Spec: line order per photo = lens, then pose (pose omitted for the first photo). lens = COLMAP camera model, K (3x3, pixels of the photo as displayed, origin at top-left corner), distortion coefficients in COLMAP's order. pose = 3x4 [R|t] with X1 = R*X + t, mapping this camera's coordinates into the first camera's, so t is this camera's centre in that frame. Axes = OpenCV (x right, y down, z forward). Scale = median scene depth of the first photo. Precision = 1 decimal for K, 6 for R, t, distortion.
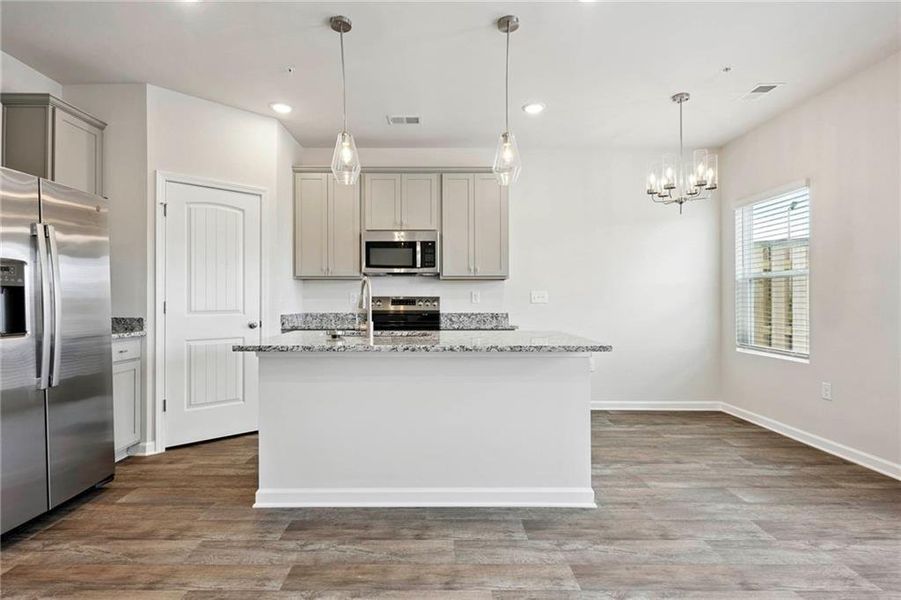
lens RADIAL K [[477.6, 0, 433.0], [0, 477.6, 300.6], [0, 0, 1]] dist [-0.001920, -0.001823]
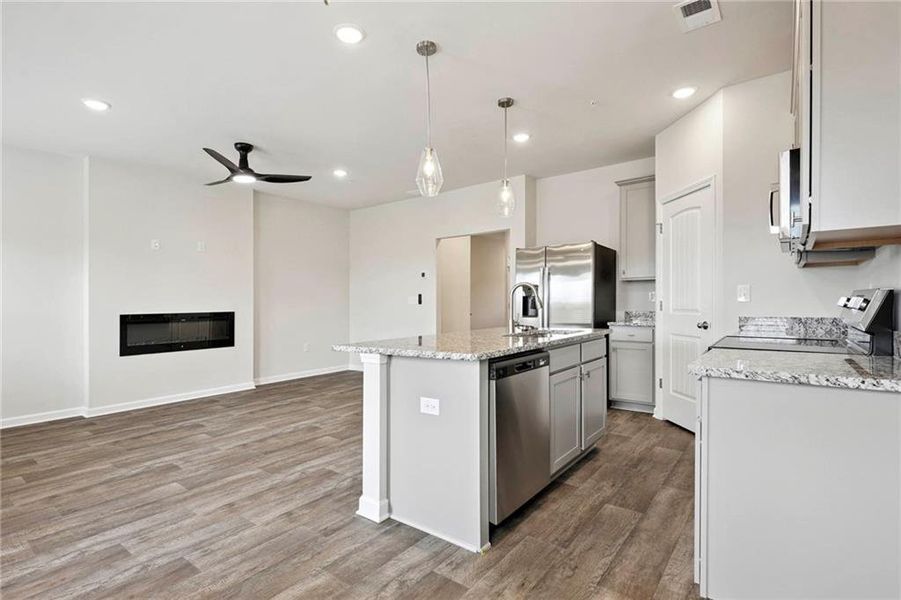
lens RADIAL K [[455.4, 0, 449.4], [0, 455.4, 302.7], [0, 0, 1]] dist [-0.003113, -0.002053]
pose [[-0.633355, 0.014292, -0.773730, 1.013935], [0.012940, 0.999885, 0.007876, -0.013881], [0.773753, -0.005024, -0.633467, 1.872419]]
